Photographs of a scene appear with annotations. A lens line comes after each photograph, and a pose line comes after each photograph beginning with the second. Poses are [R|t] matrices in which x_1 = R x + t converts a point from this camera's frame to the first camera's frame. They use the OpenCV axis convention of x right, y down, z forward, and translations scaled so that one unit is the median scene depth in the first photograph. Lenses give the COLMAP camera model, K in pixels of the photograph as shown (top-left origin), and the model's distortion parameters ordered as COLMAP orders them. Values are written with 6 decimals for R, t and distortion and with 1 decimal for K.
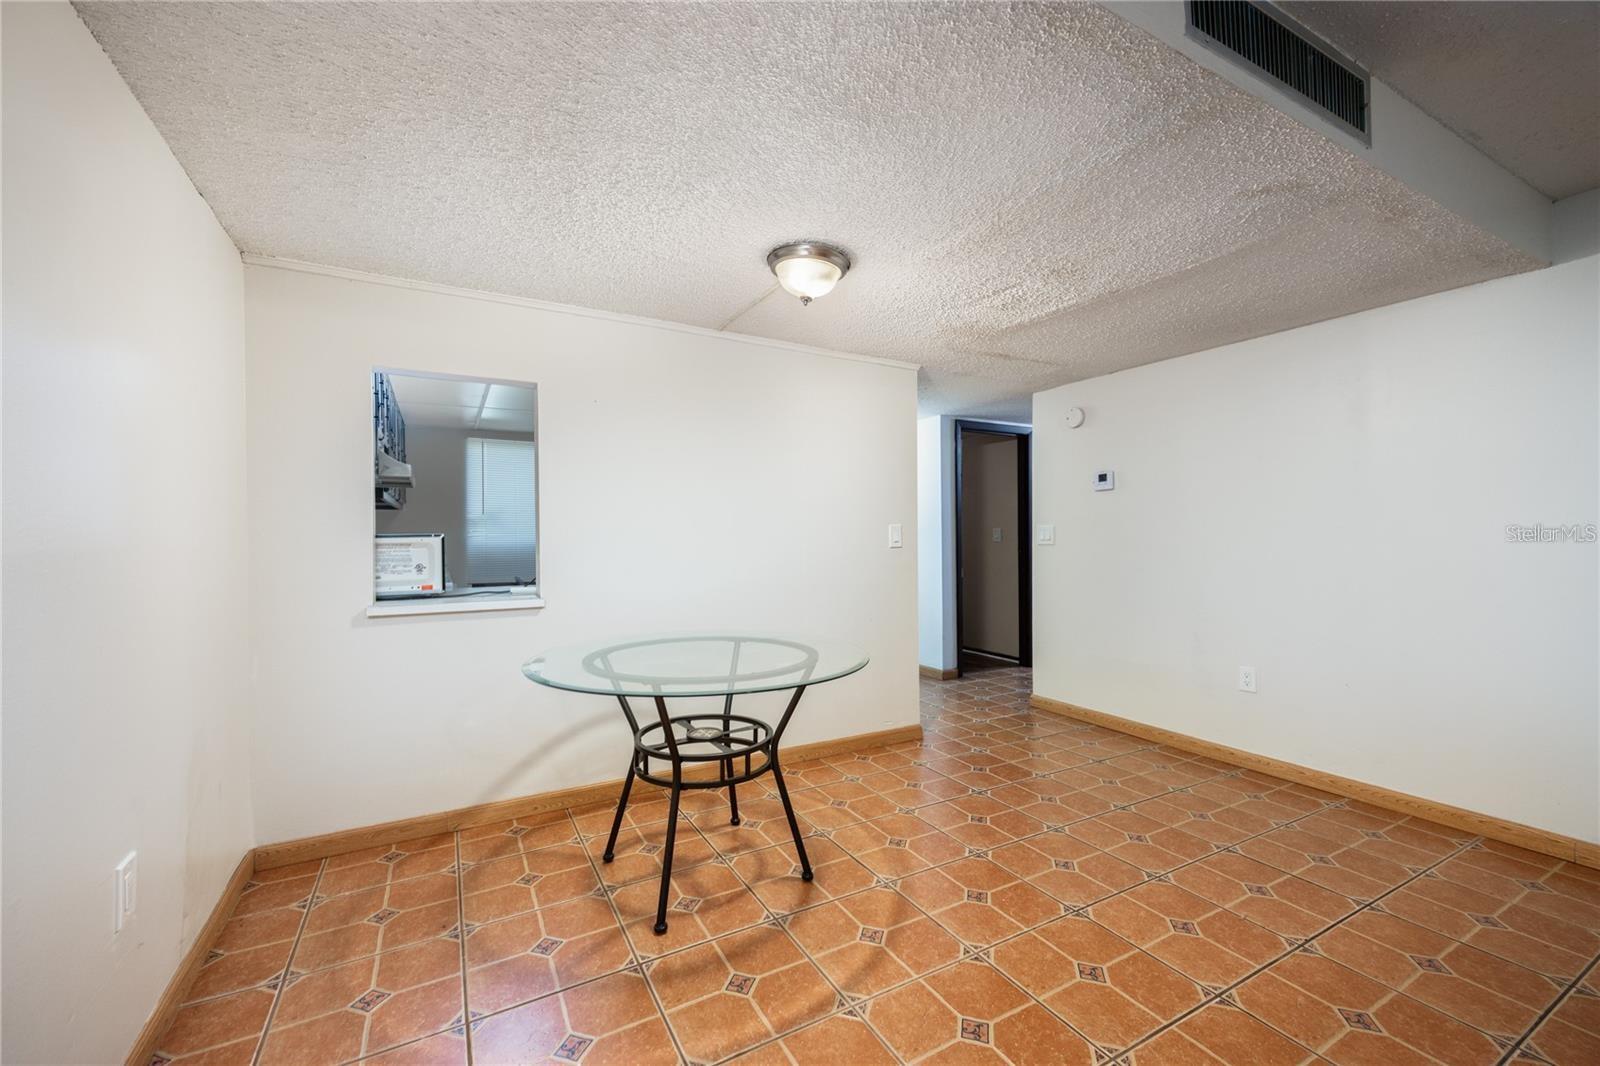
lens RADIAL K [[627.2, 0, 802.7], [0, 627.2, 523.4], [0, 0, 1]] dist [0.006882, 0.000040]
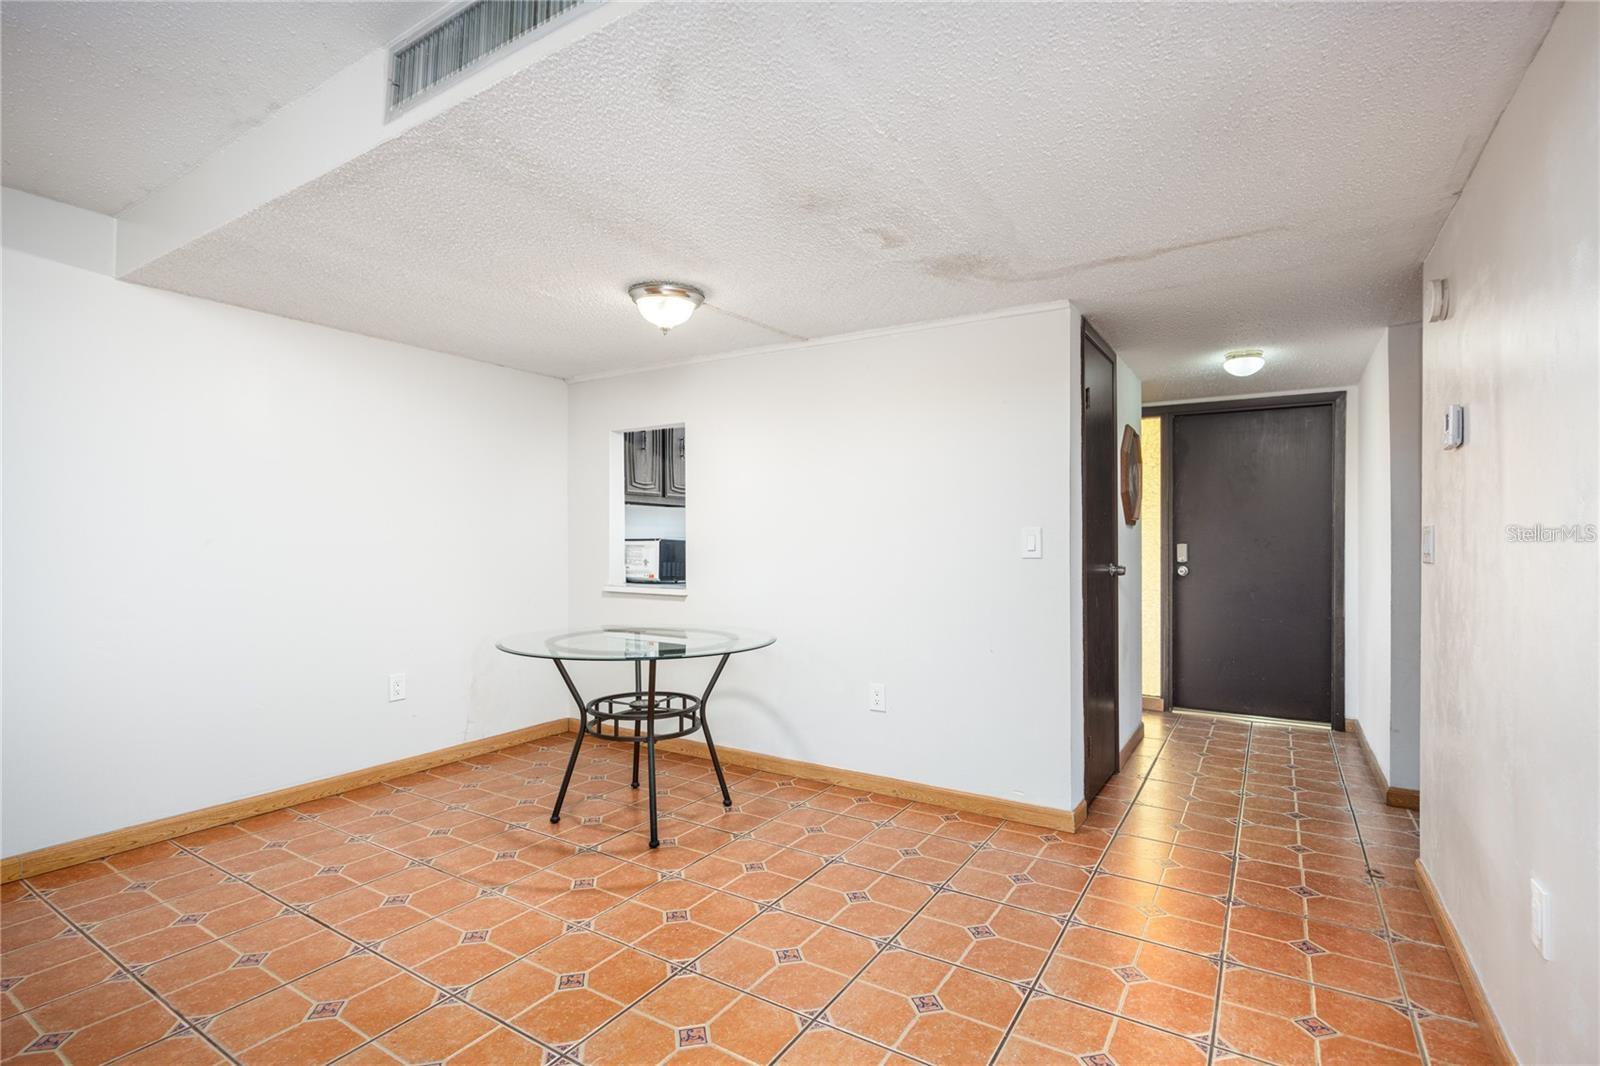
lens RADIAL K [[739.2, 0, 799.8], [0, 739.2, 532.6], [0, 0, 1]] dist [0.000515, 0.000401]
pose [[0.507234, 0.016032, -0.861659, 1.076107], [0.021382, 0.999285, 0.031179, -0.045118], [0.861543, -0.034239, 0.506529, 0.453807]]
